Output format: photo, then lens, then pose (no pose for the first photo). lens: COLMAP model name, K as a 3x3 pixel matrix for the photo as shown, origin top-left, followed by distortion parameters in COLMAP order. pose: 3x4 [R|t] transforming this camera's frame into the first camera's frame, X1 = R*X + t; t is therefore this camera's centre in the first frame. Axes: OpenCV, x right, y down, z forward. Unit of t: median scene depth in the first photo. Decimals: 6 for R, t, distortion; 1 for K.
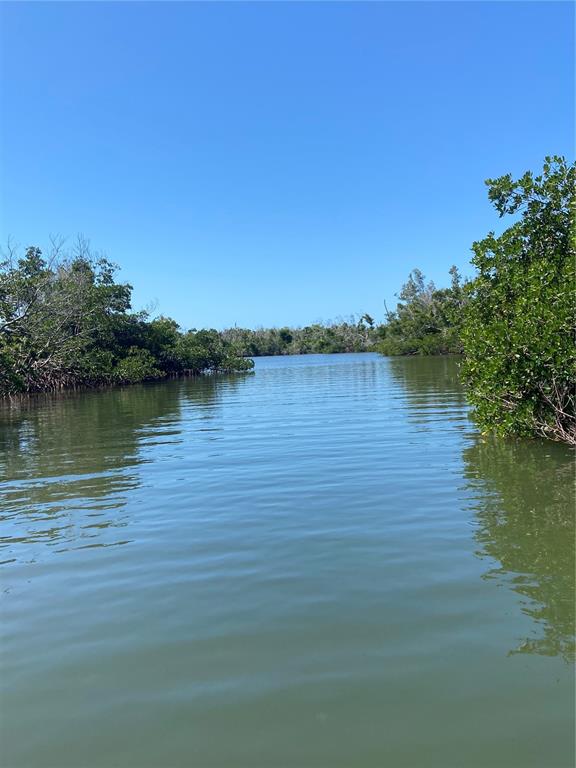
lens RADIAL K [[642.3, 0, 290.1], [0, 642.3, 383.1], [0, 0, 1]] dist [0.019457, 0.002526]
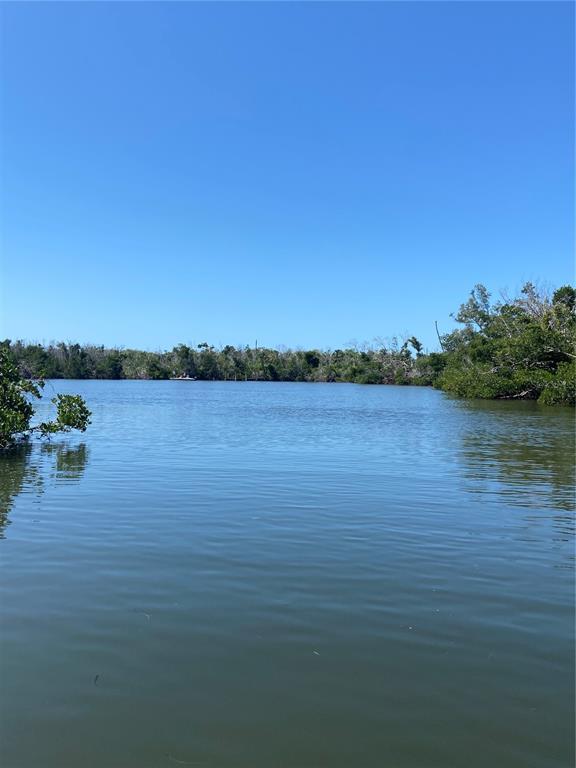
lens RADIAL K [[642.3, 0, 285.5], [0, 642.3, 387.1], [0, 0, 1]] dist [0.019457, 0.002526]
pose [[0.996005, 0.067467, -0.058492, 0.012477], [-0.069329, 0.997130, -0.030419, -0.010603], [0.056272, 0.034352, 0.997824, 0.192974]]
